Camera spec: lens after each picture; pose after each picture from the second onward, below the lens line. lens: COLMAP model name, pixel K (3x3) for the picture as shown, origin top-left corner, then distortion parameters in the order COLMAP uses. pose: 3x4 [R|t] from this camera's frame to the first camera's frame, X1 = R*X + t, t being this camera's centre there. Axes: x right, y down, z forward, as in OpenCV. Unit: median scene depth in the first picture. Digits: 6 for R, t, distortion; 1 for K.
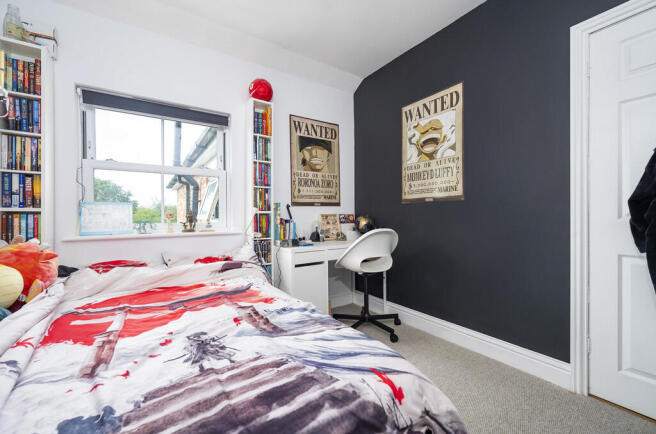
lens RADIAL K [[271.0, 0, 331.4], [0, 271.0, 215.7], [0, 0, 1]] dist [0.003180, 0.000542]
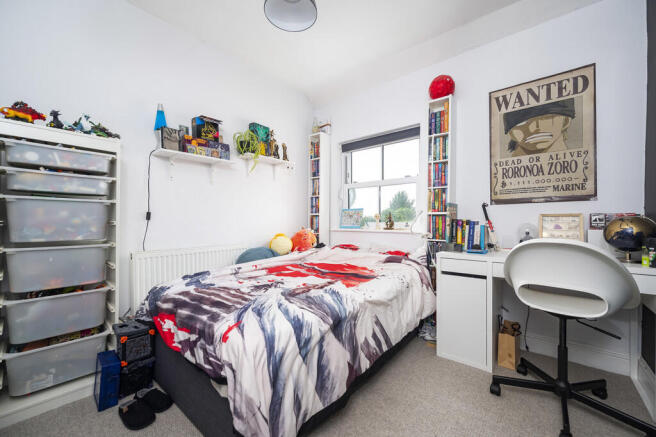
lens RADIAL K [[263.3, 0, 330.4], [0, 263.3, 220.3], [0, 0, 1]] dist [0.000833, 0.000228]
pose [[0.271707, 0.008603, -0.962341, 0.481106], [0.000168, 0.999960, 0.008986, 0.003976], [0.962380, -0.002603, 0.271695, 0.320007]]
